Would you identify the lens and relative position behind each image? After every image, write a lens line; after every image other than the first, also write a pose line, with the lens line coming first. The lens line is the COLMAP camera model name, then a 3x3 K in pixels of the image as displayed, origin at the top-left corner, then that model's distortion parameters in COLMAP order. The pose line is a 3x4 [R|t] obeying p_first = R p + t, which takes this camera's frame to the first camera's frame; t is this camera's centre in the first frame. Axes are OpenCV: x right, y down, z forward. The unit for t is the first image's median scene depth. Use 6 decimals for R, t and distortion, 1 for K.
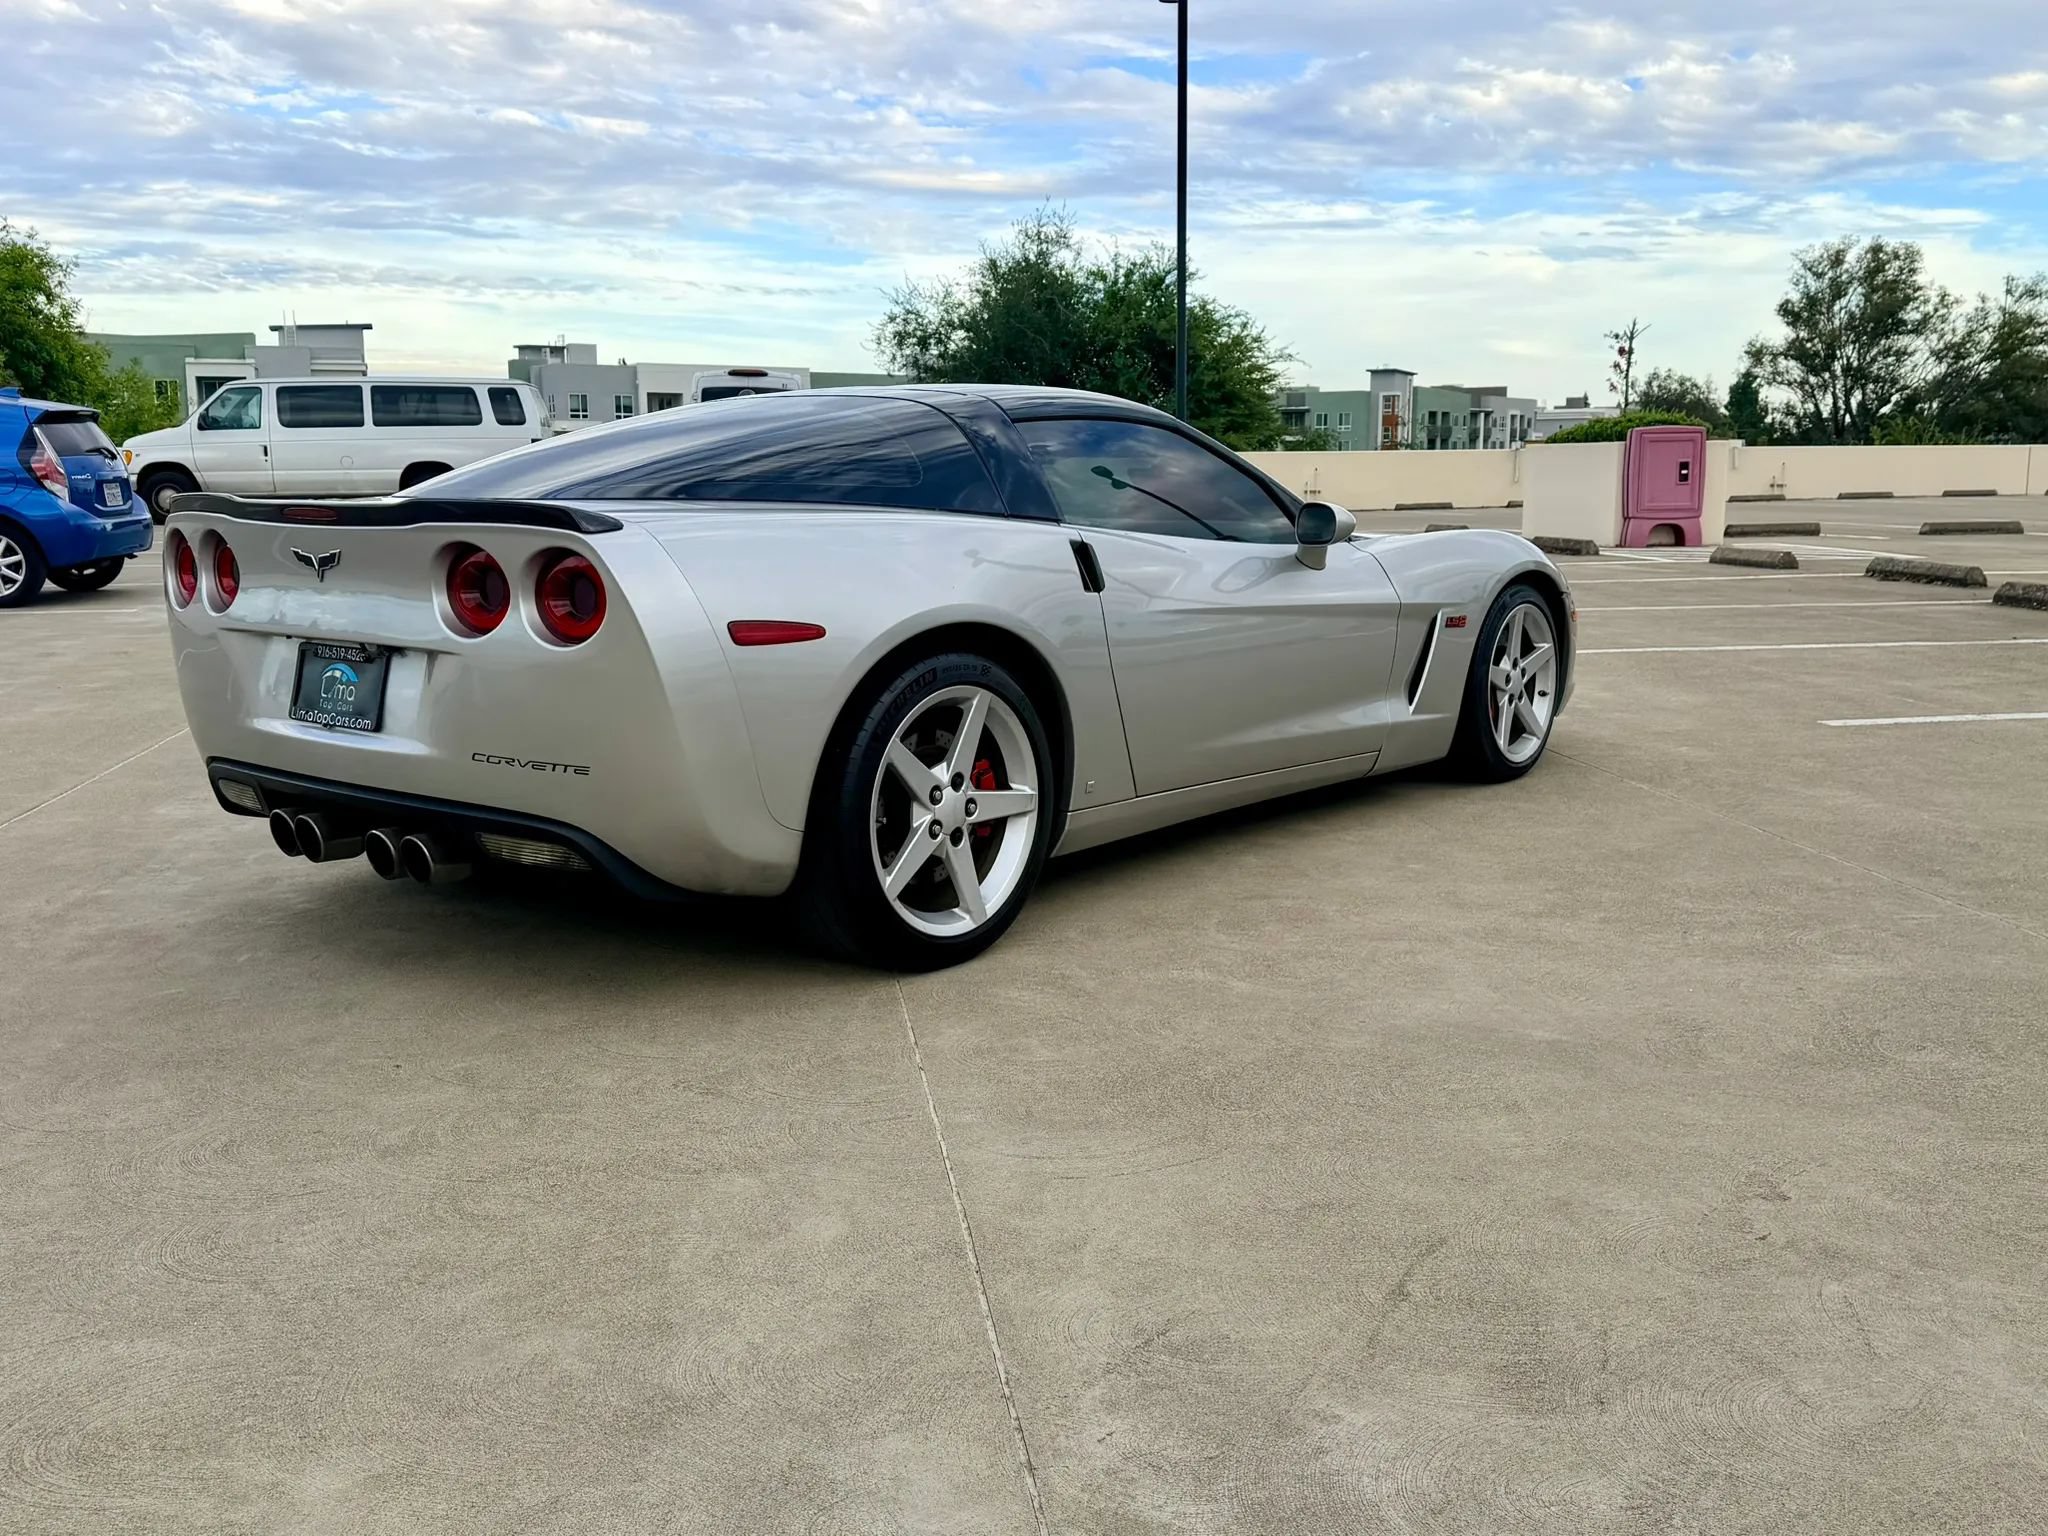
lens RADIAL K [[1875.8, 0, 1038.1], [0, 1875.8, 747.1], [0, 0, 1]] dist [0.193915, -0.408280]
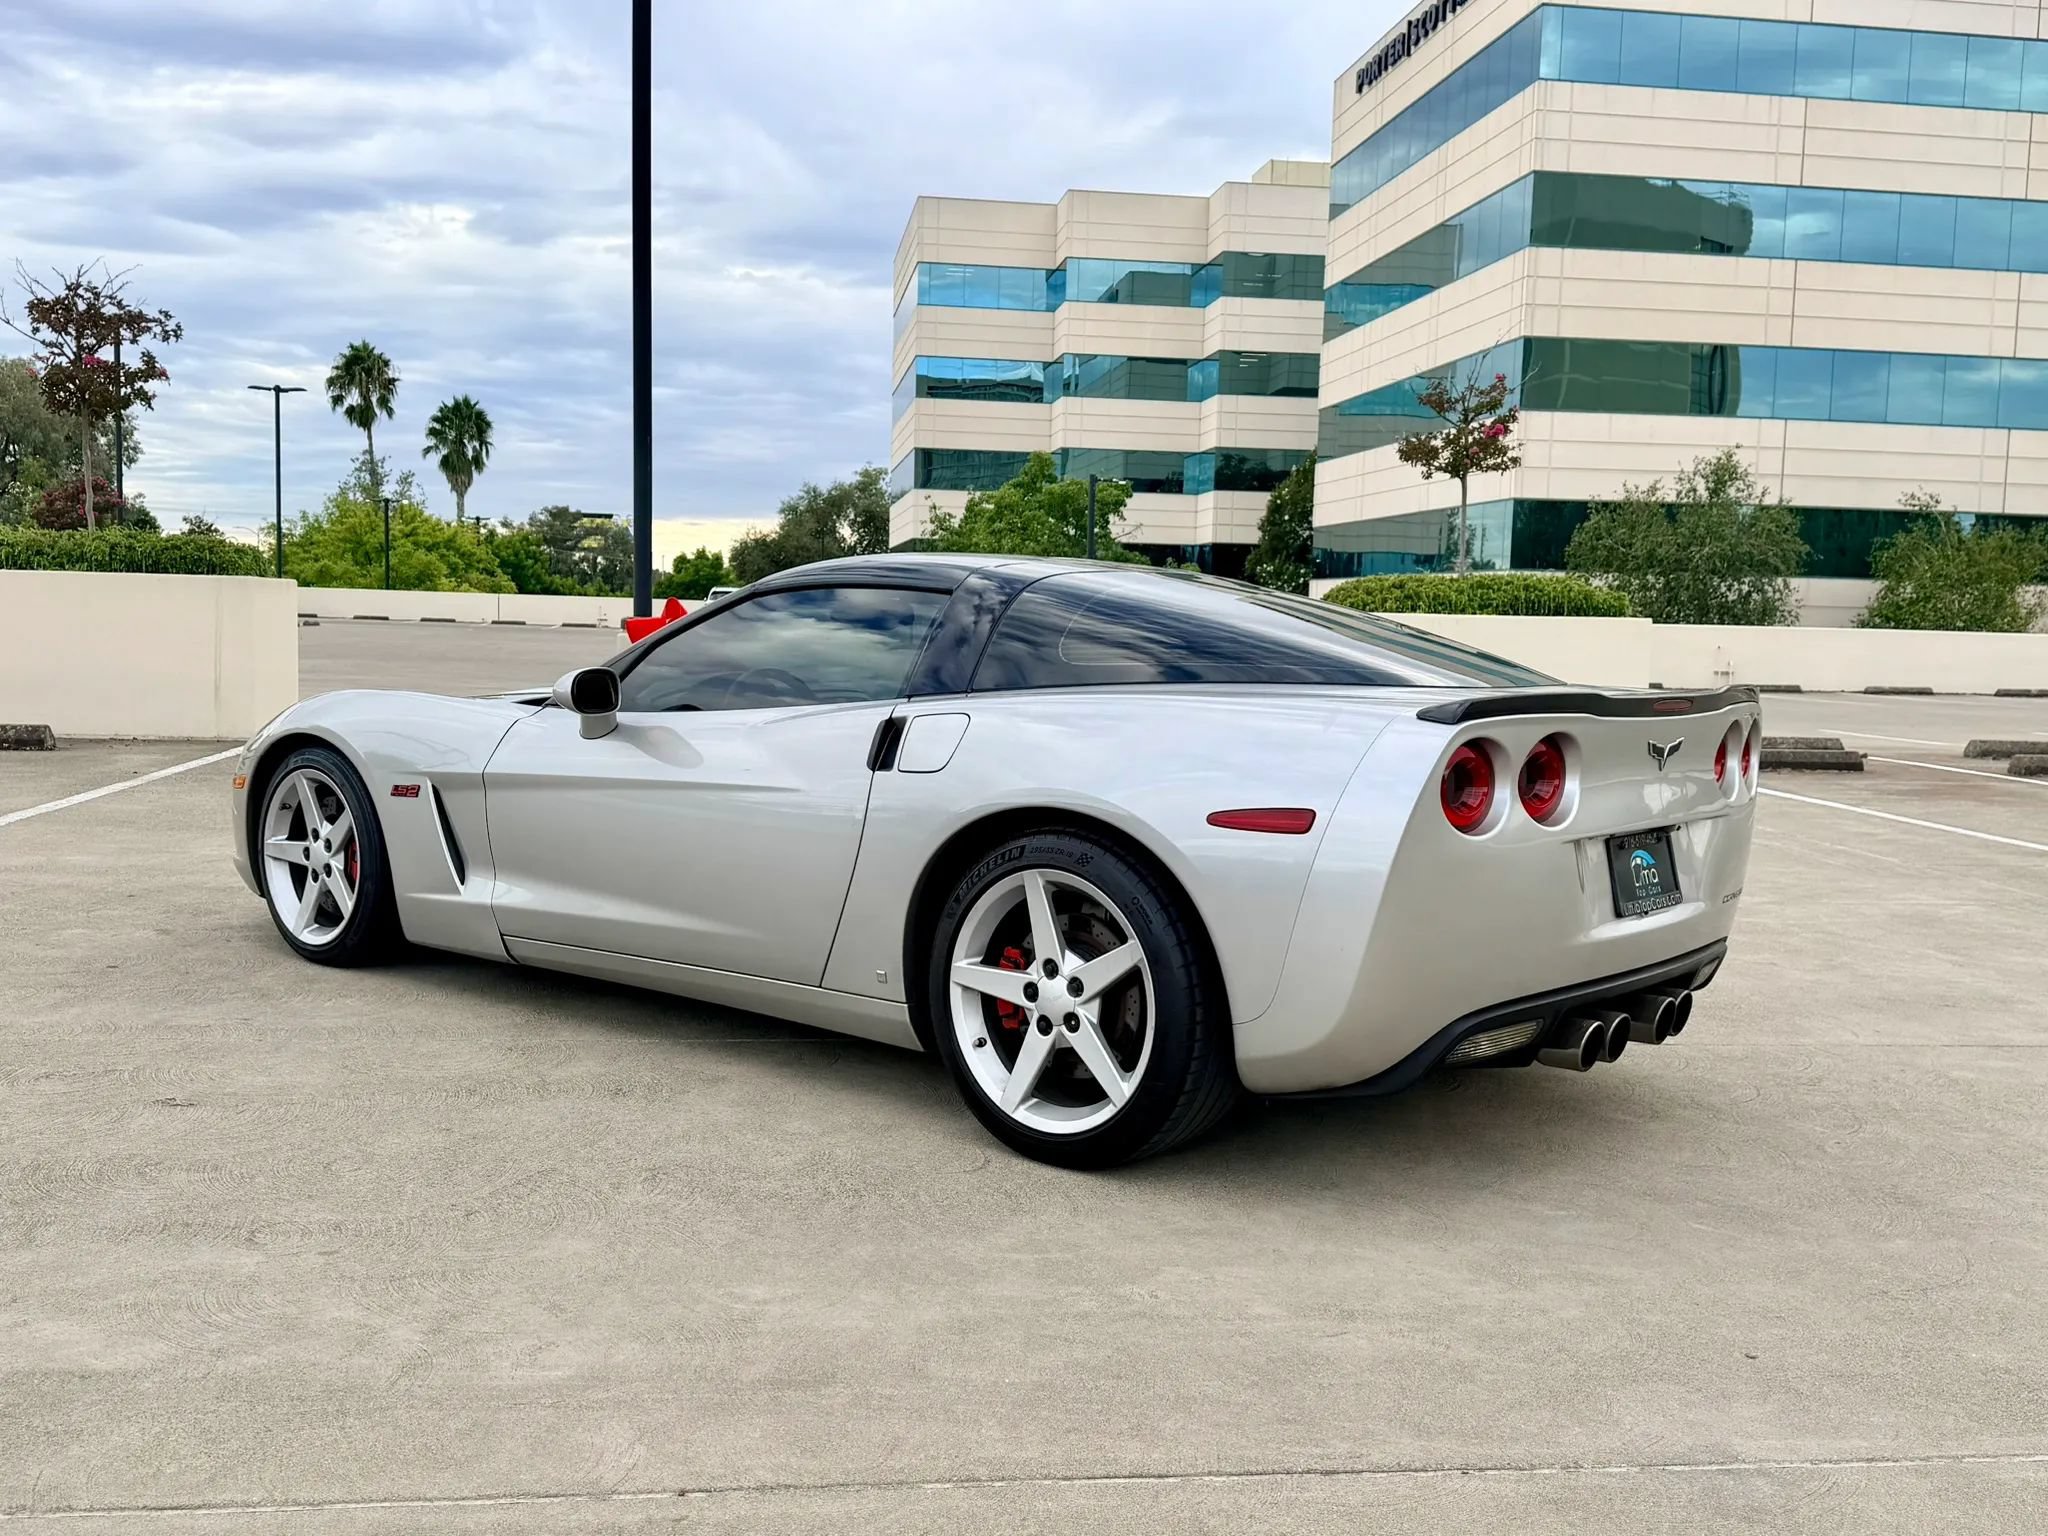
lens RADIAL K [[1924.8, 0, 1029.1], [0, 1924.8, 780.6], [0, 0, 1]] dist [0.191382, -0.386995]
pose [[0.012237, -0.084803, 0.996323, -1.268369], [0.124872, 0.988727, 0.082623, -0.187245], [-0.992097, 0.123402, 0.022689, 1.167987]]
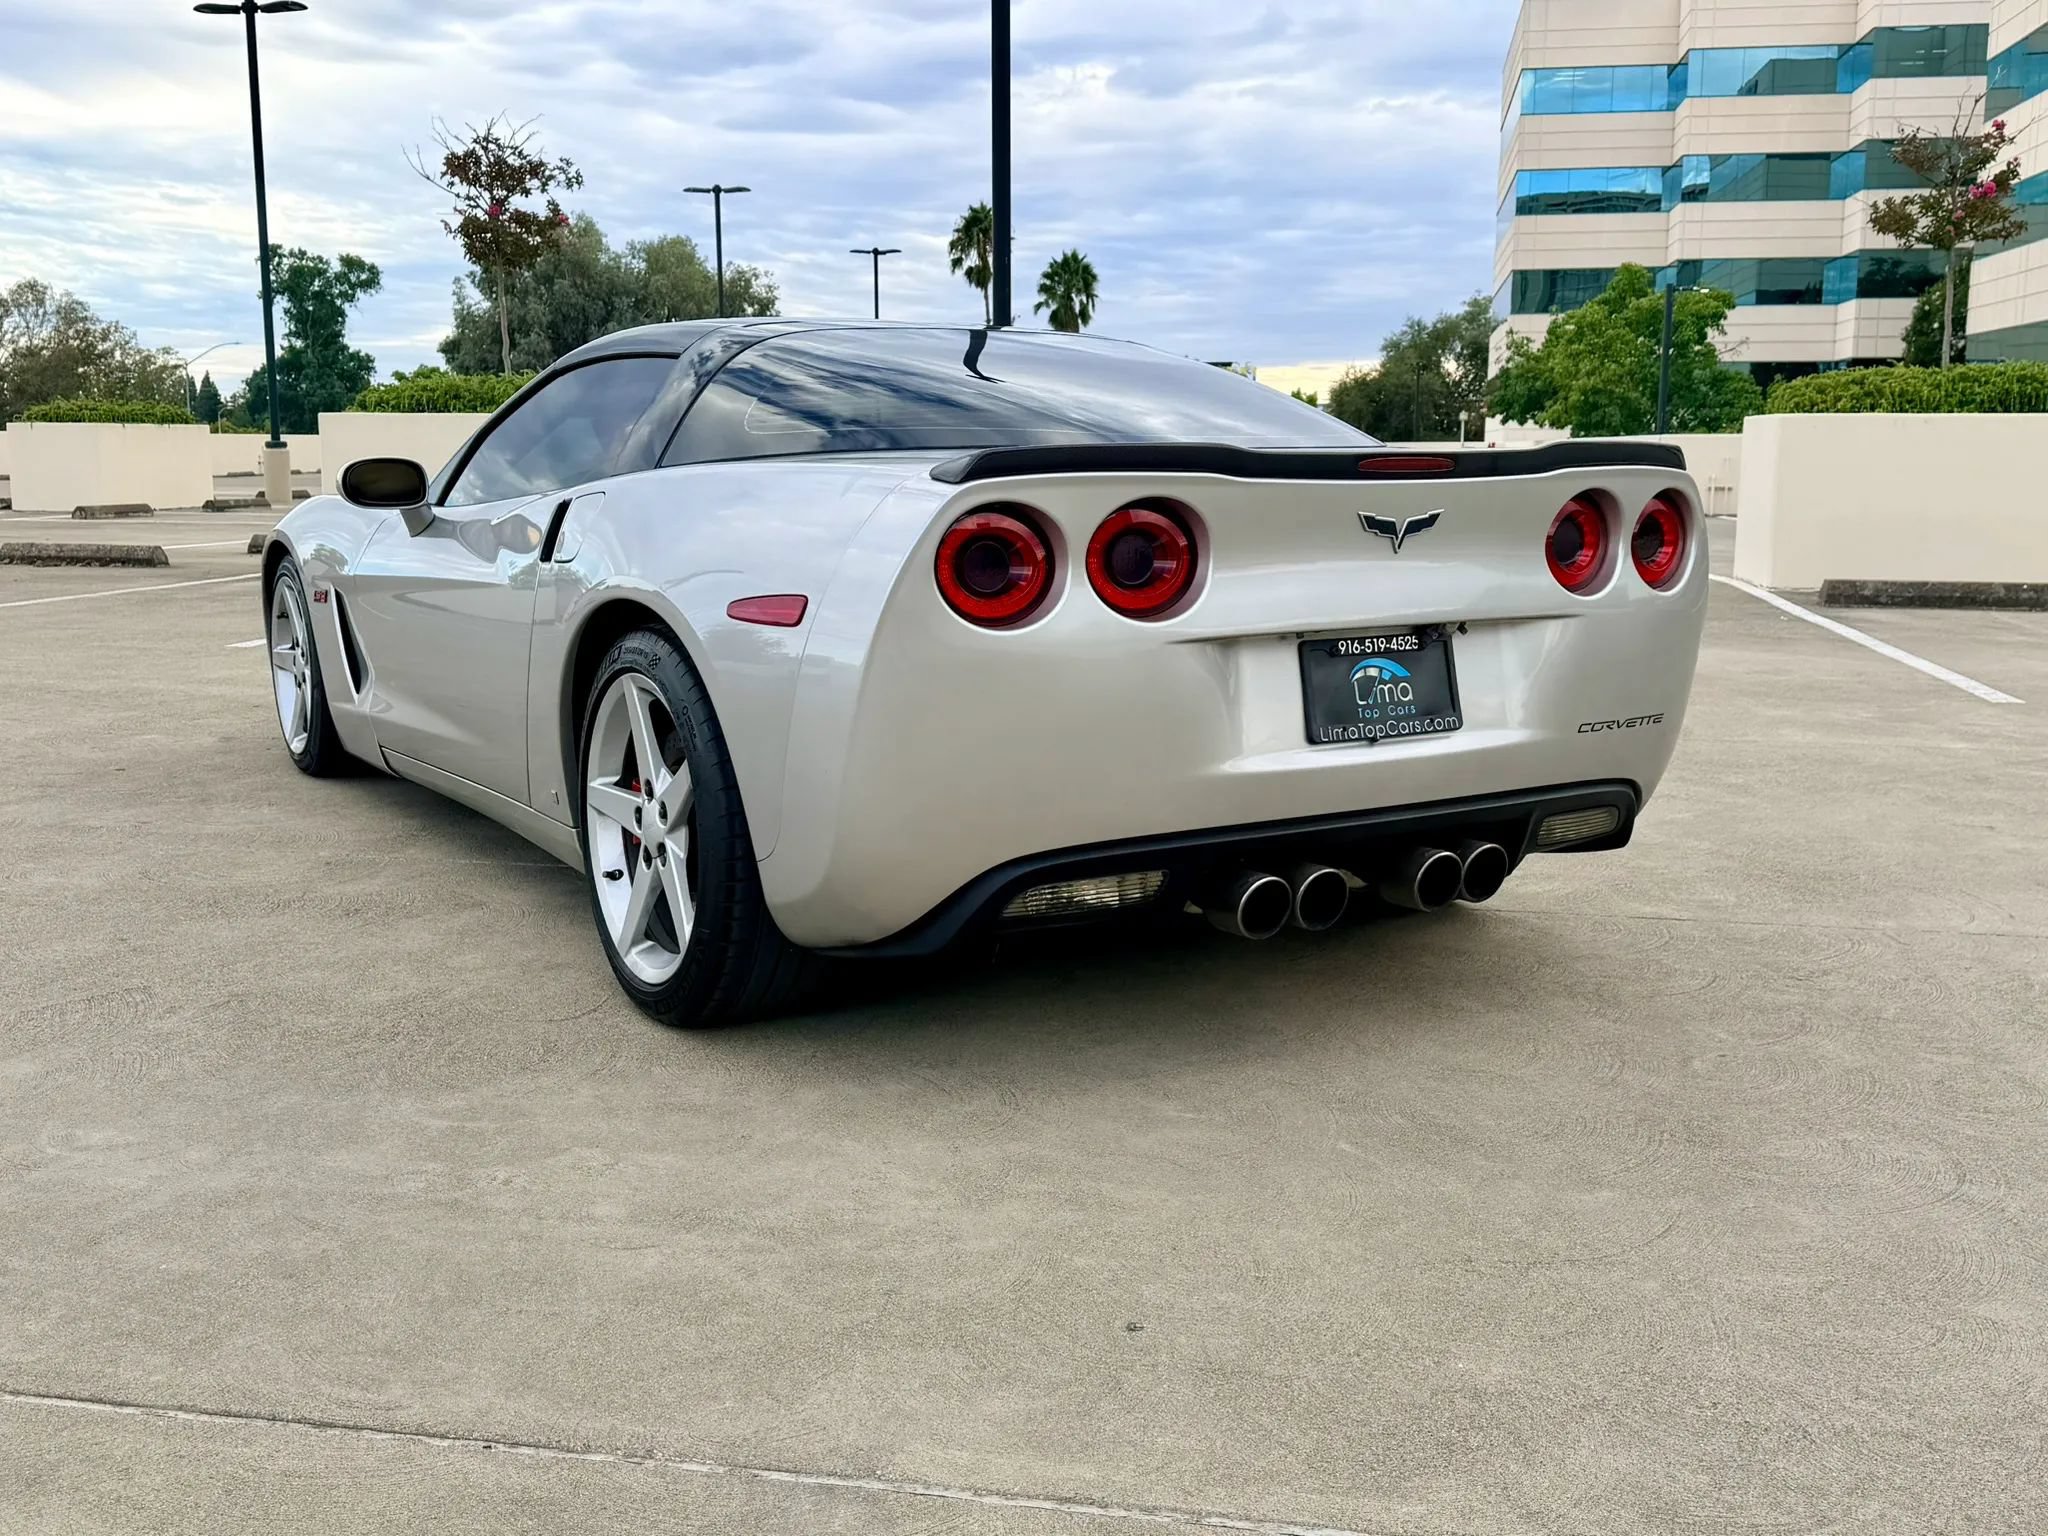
lens RADIAL K [[1924.5, 0, 1039.3], [0, 1924.5, 747.5], [0, 0, 1]] dist [0.194700, -0.405510]
pose [[0.320857, -0.141969, 0.936427, -1.042476], [0.140647, 0.984882, 0.101124, -0.096627], [-0.936627, 0.099259, 0.335974, 0.781132]]
